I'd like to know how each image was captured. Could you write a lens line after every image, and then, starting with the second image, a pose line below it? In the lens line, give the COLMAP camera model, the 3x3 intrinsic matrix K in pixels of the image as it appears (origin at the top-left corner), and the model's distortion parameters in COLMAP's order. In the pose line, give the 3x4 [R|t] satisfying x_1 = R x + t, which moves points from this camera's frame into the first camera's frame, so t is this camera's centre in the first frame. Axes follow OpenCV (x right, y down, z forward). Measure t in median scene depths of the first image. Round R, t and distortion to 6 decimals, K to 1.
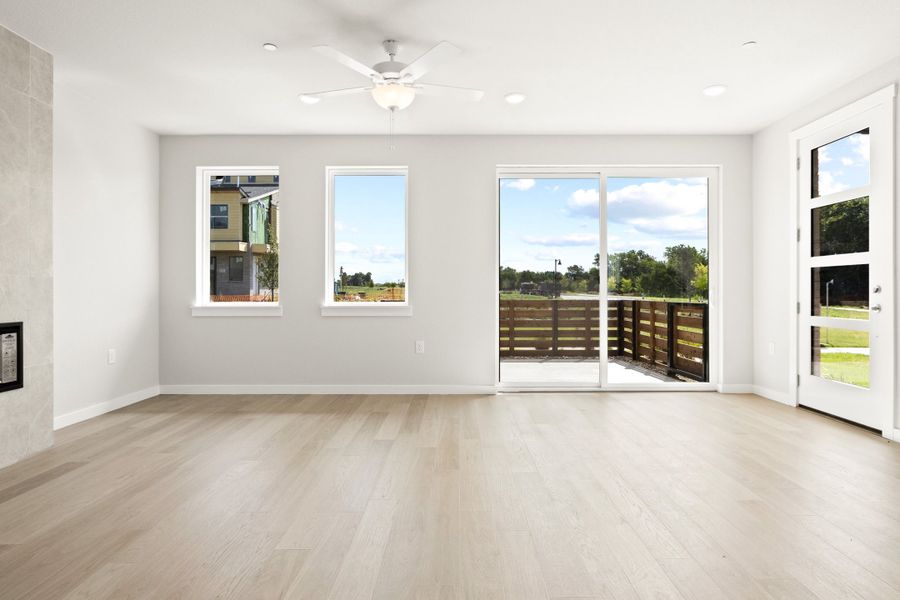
lens RADIAL K [[491.0, 0, 459.6], [0, 491.0, 297.4], [0, 0, 1]] dist [-0.002392, -0.000468]
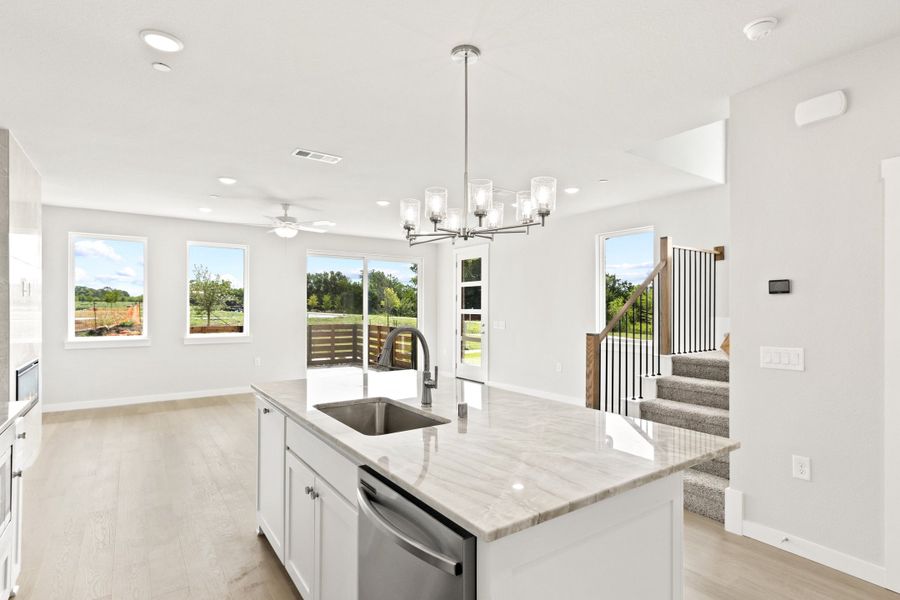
lens RADIAL K [[467.8, 0, 450.0], [0, 467.8, 300.0], [0, 0, 1]] dist [-0.000088, -0.000058]
pose [[0.826765, 0.013139, 0.562394, -0.293607], [0.001073, 0.999689, -0.024933, -0.041227], [-0.562546, 0.021217, 0.826493, -0.410960]]
